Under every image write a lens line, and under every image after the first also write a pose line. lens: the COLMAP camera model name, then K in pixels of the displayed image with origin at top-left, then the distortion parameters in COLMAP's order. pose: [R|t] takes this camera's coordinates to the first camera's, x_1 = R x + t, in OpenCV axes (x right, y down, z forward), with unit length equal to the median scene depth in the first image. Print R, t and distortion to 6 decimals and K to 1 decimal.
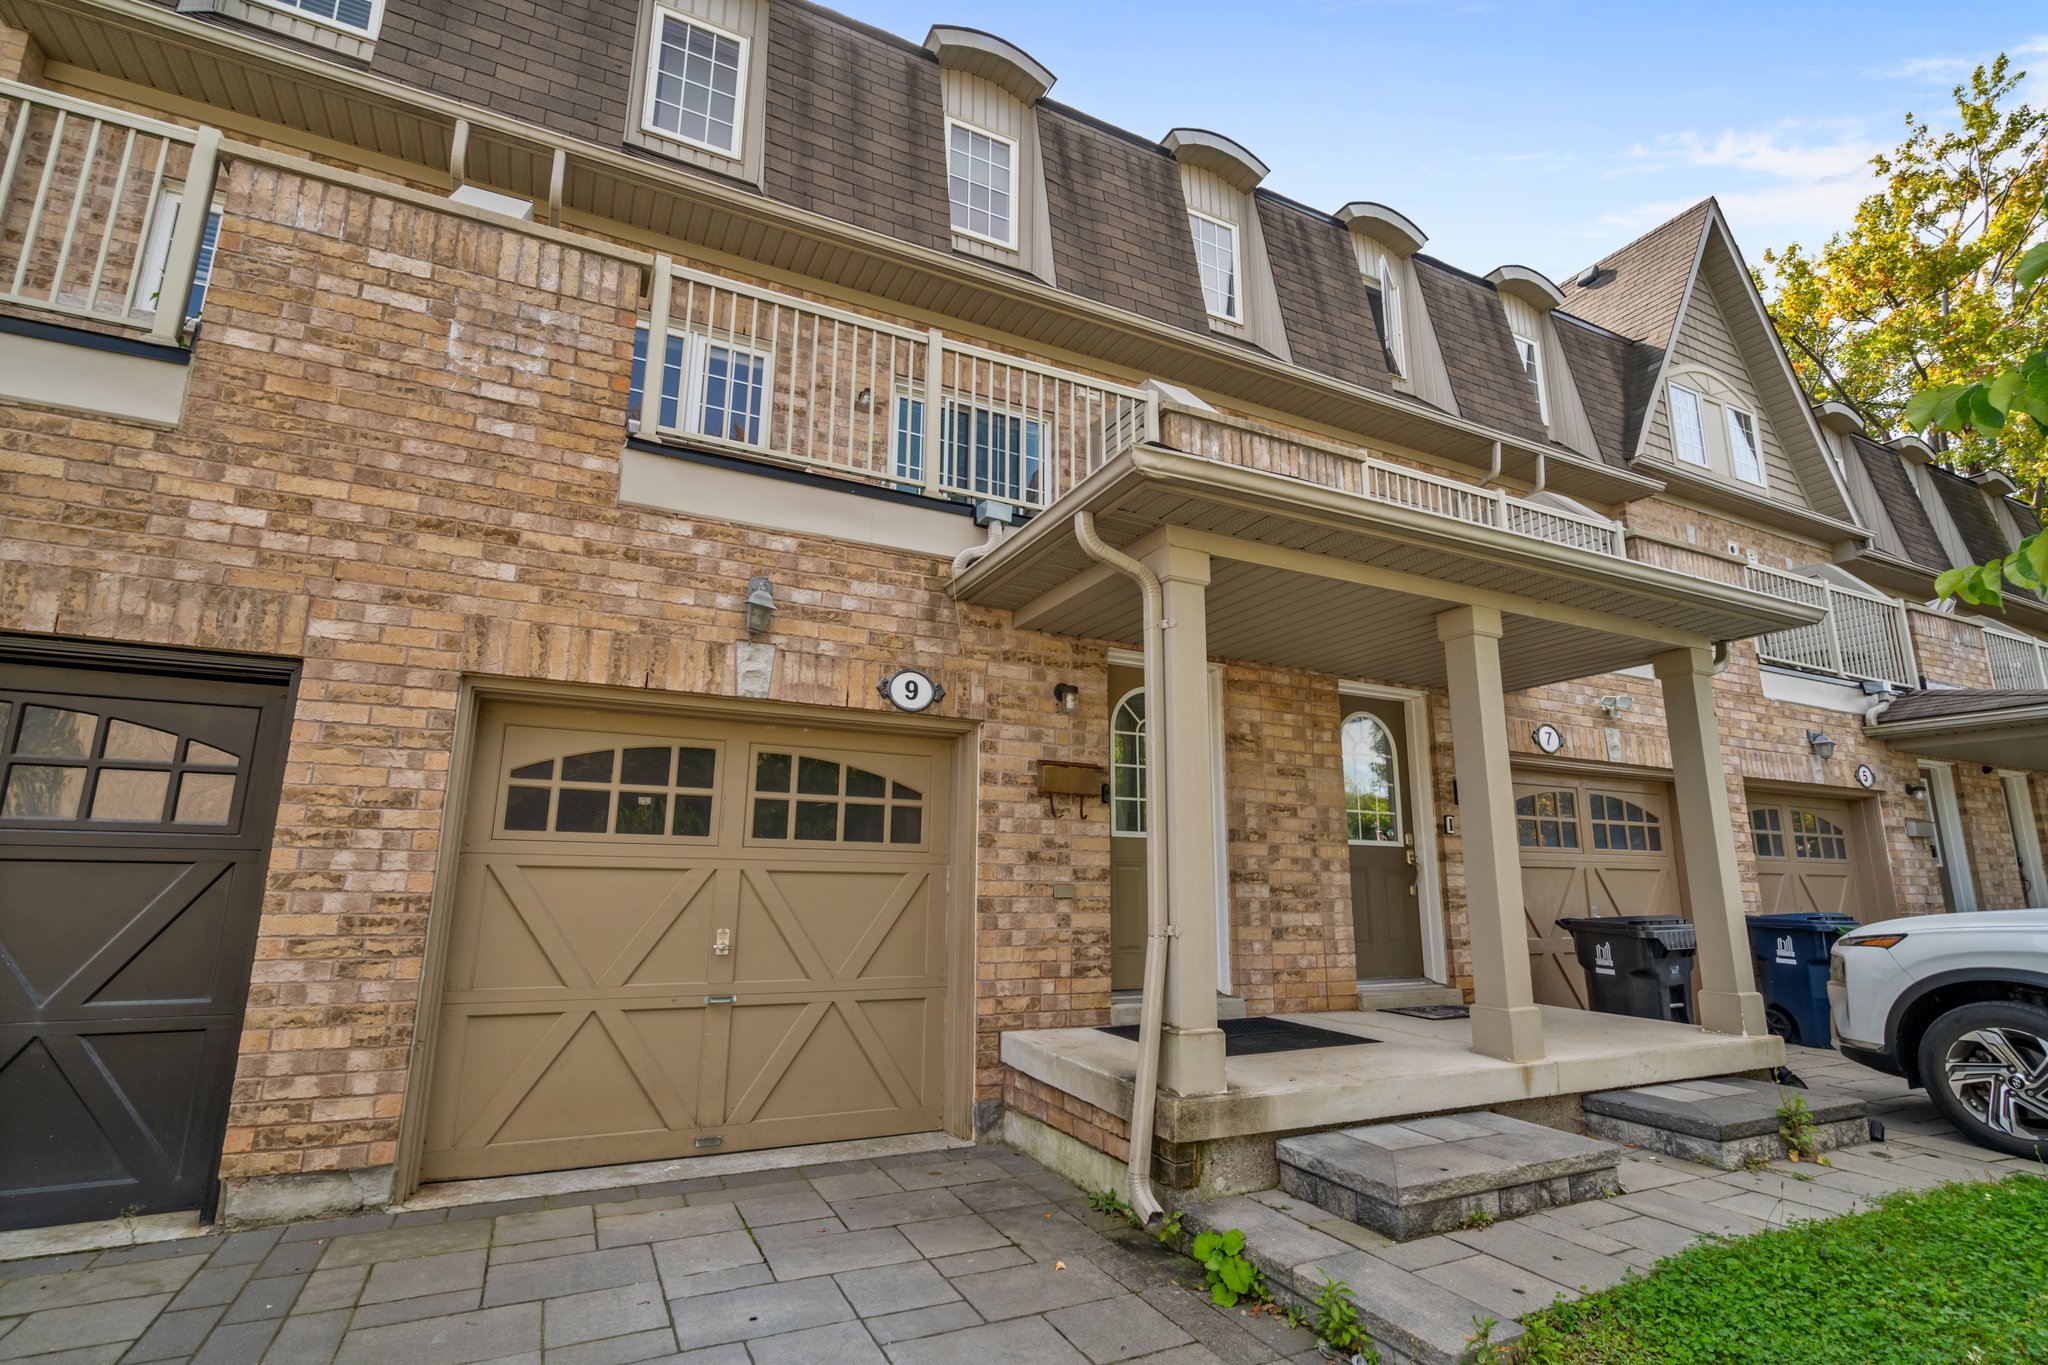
lens RADIAL K [[943.1, 0, 1013.1], [0, 943.1, 684.8], [0, 0, 1]] dist [-0.004044, 0.001030]
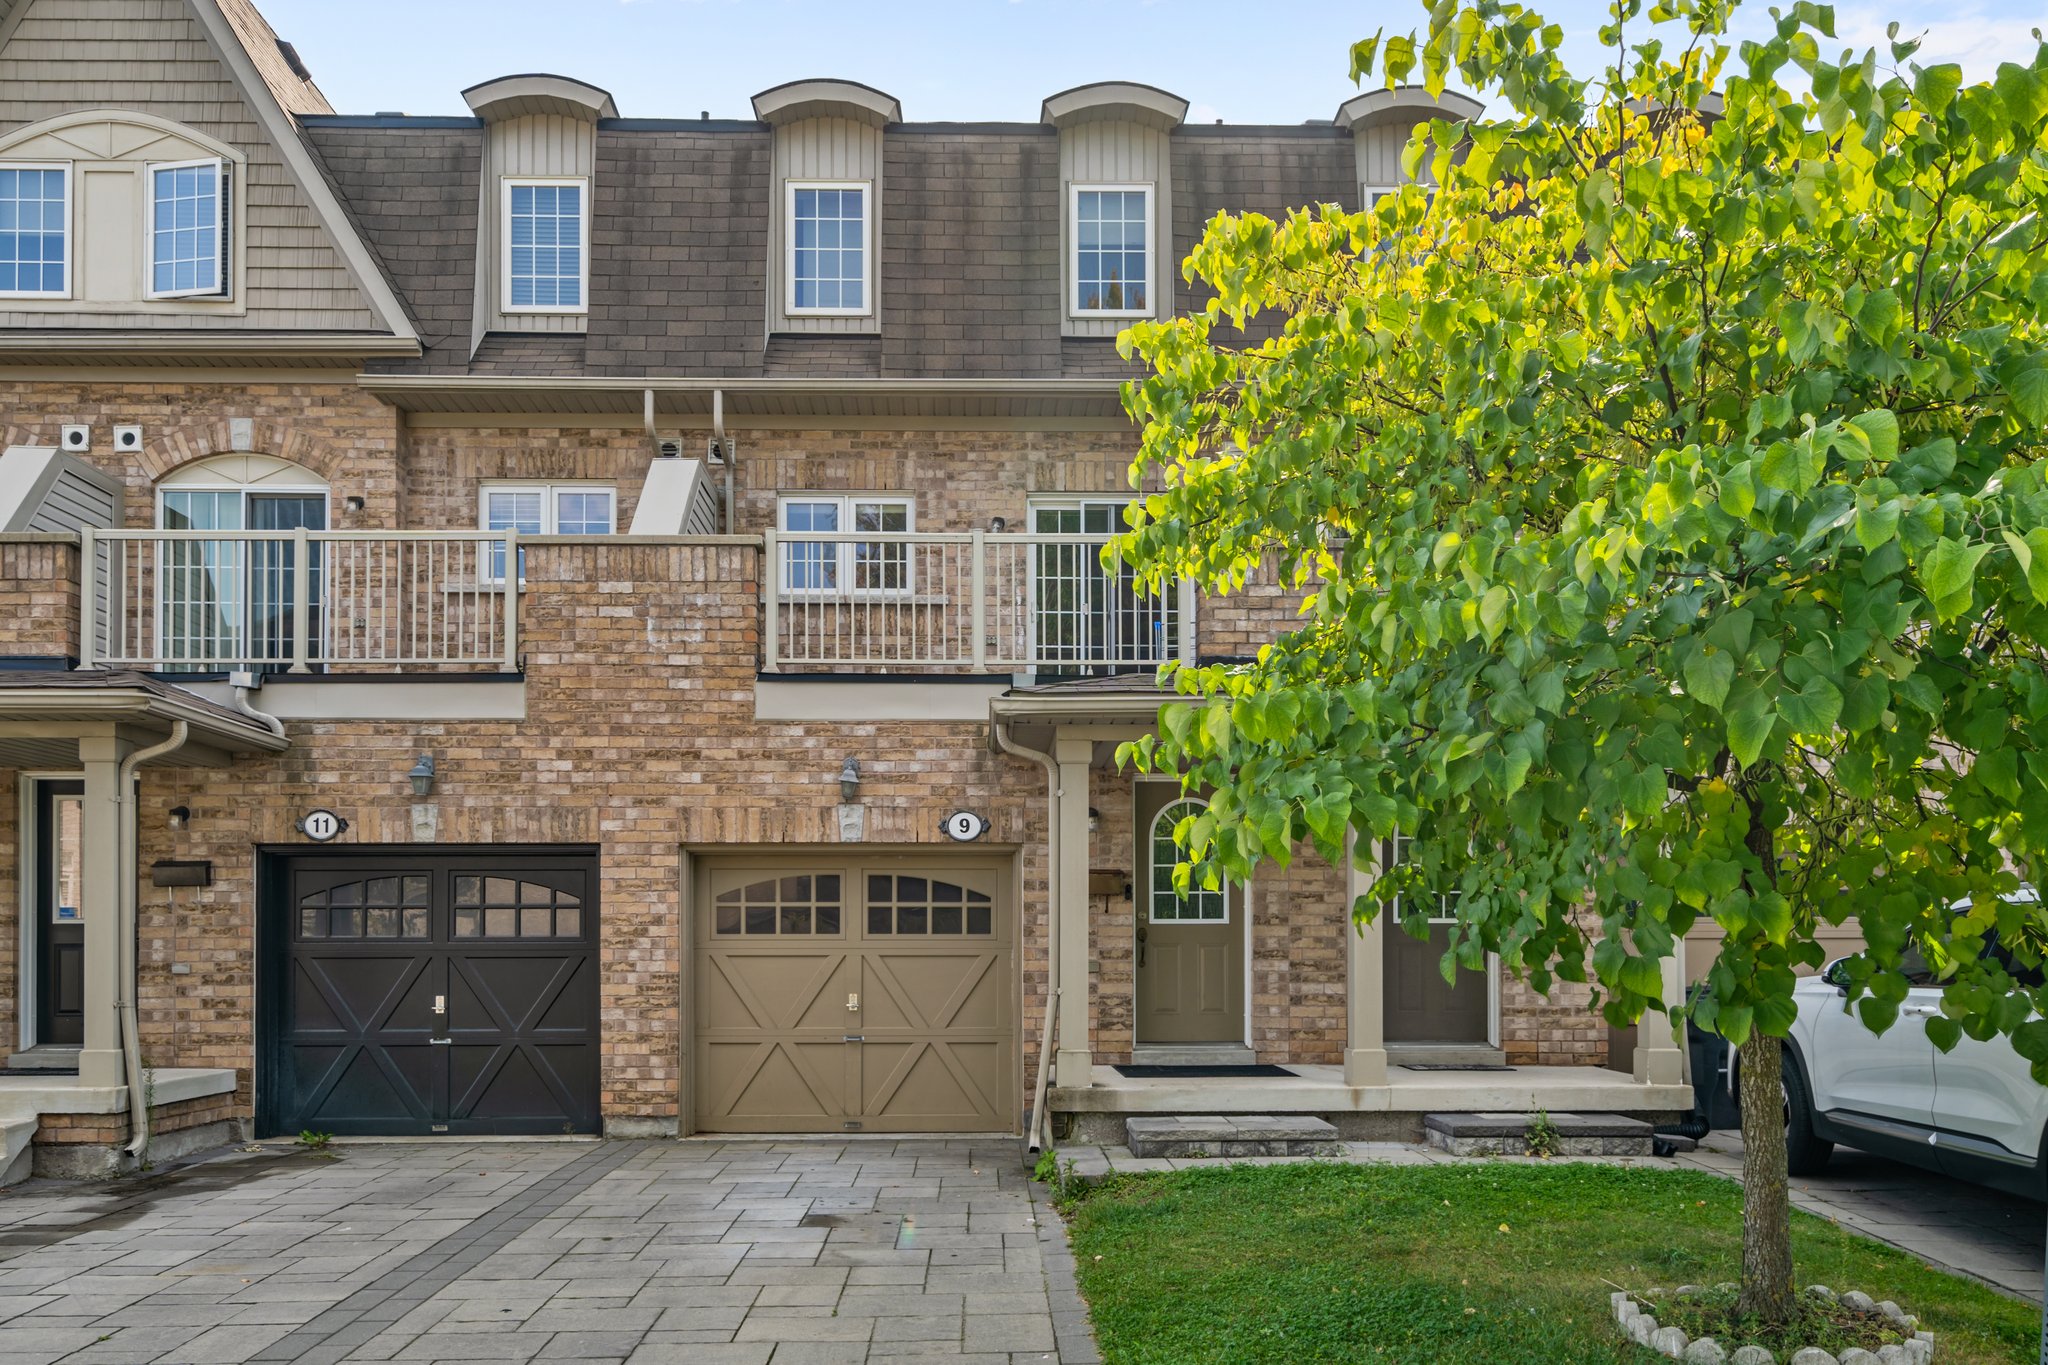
lens RADIAL K [[1498.3, 0, 1019.7], [0, 1498.3, 930.6], [0, 0, 1]] dist [-0.001905, -0.000397]
pose [[0.914857, -0.019481, -0.403309, 0.947953], [0.095752, 0.980811, 0.169825, -0.233037], [0.392262, -0.193983, 0.899167, -1.081459]]
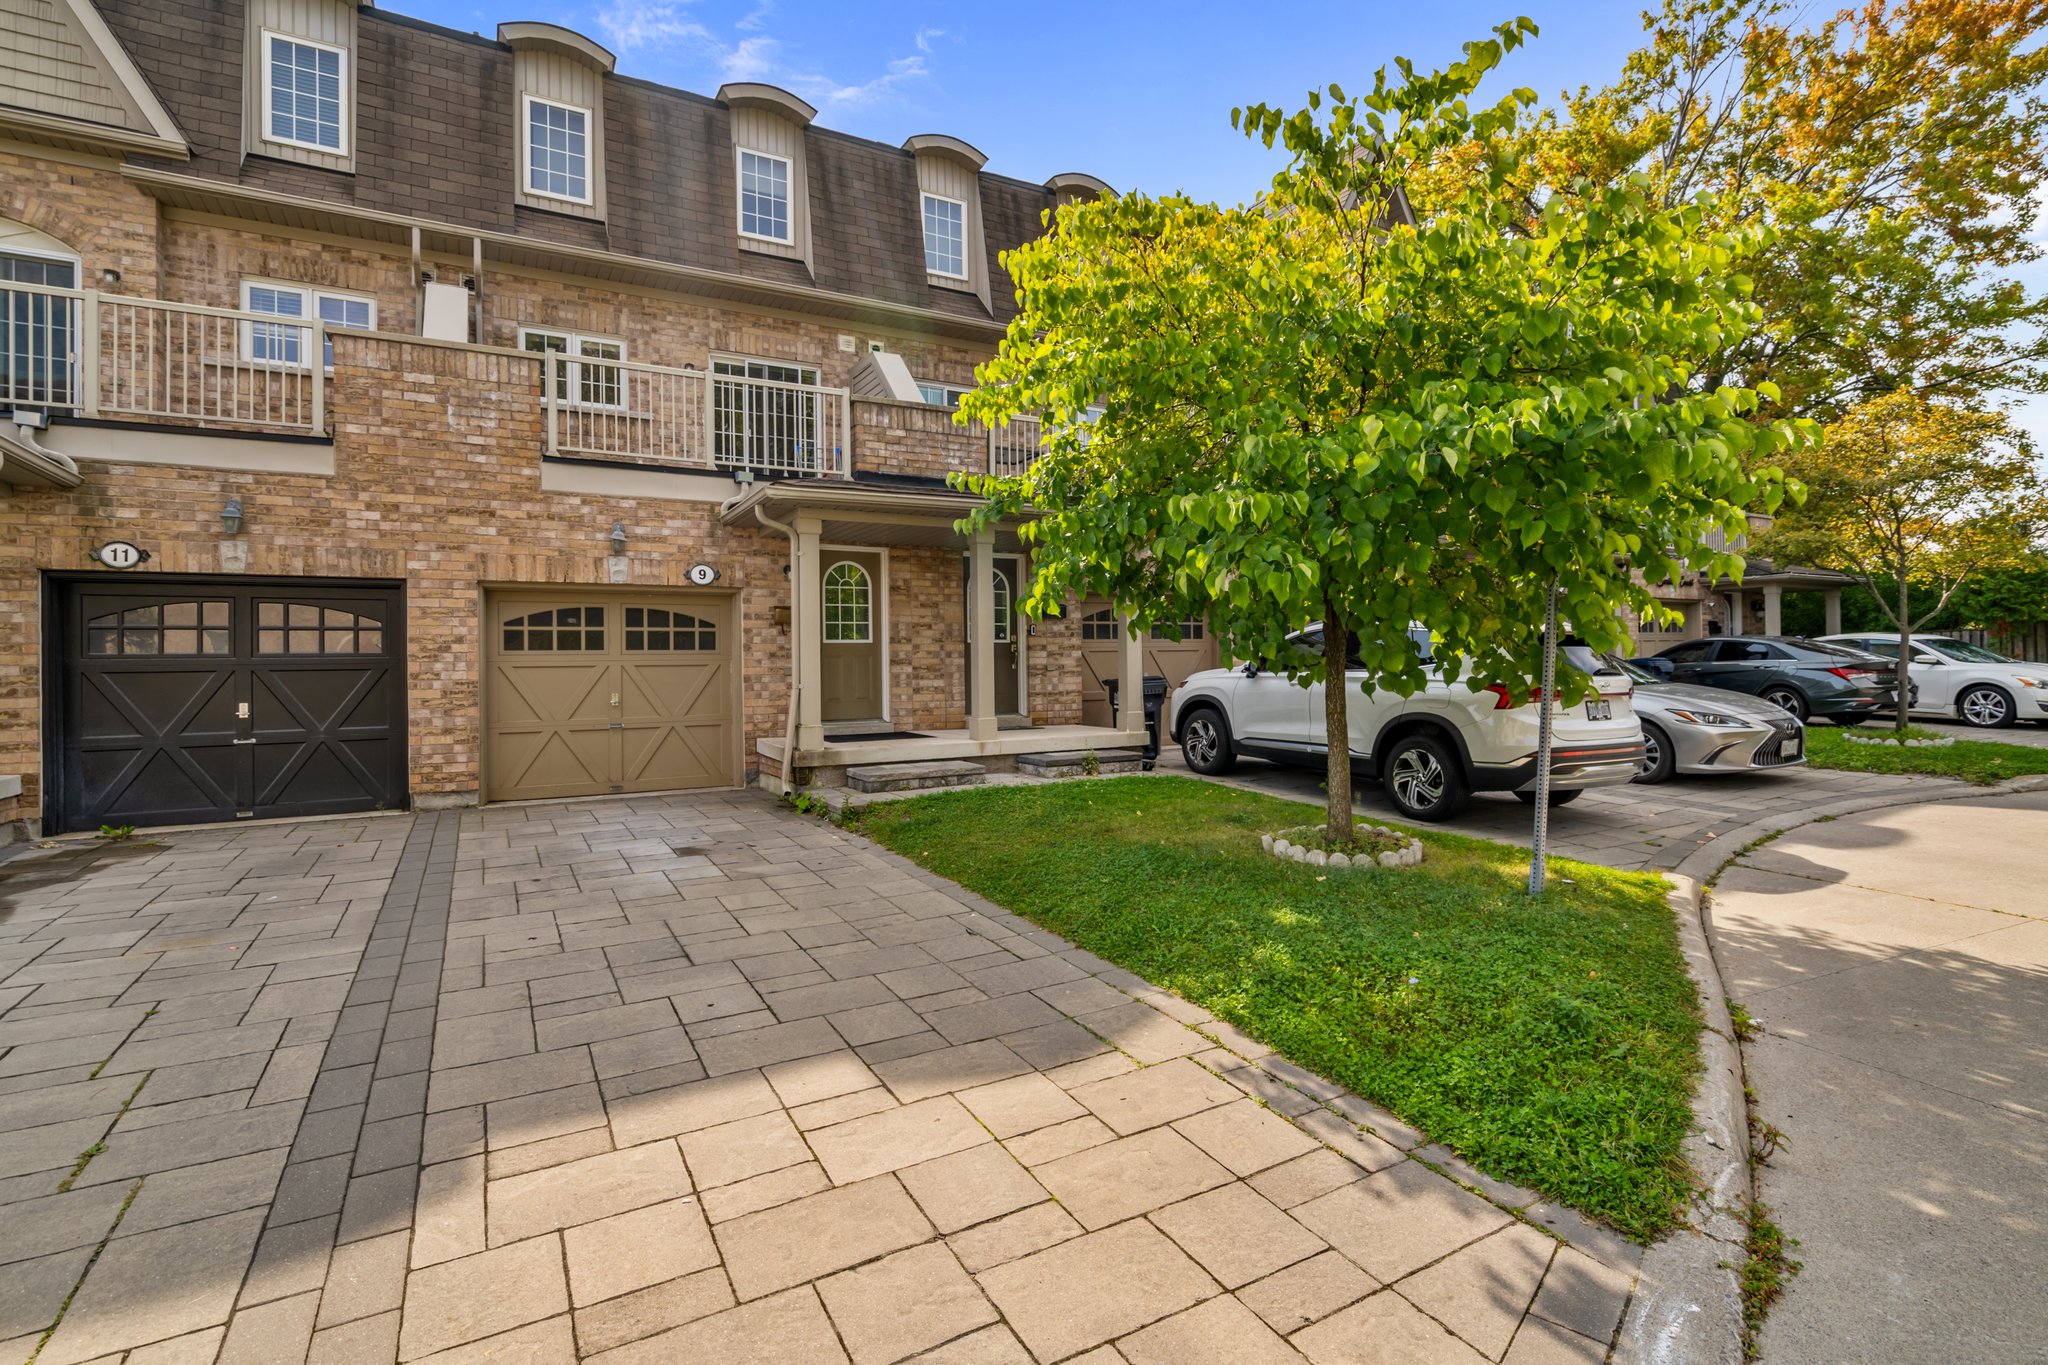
lens RADIAL K [[944.5, 0, 1008.5], [0, 944.5, 654.5], [0, 0, 1]] dist [-0.004359, 0.000824]
pose [[0.998008, -0.025372, 0.057766, 0.466055], [0.013685, 0.980835, 0.194357, -0.231170], [-0.061590, -0.193179, 0.979228, -1.138233]]
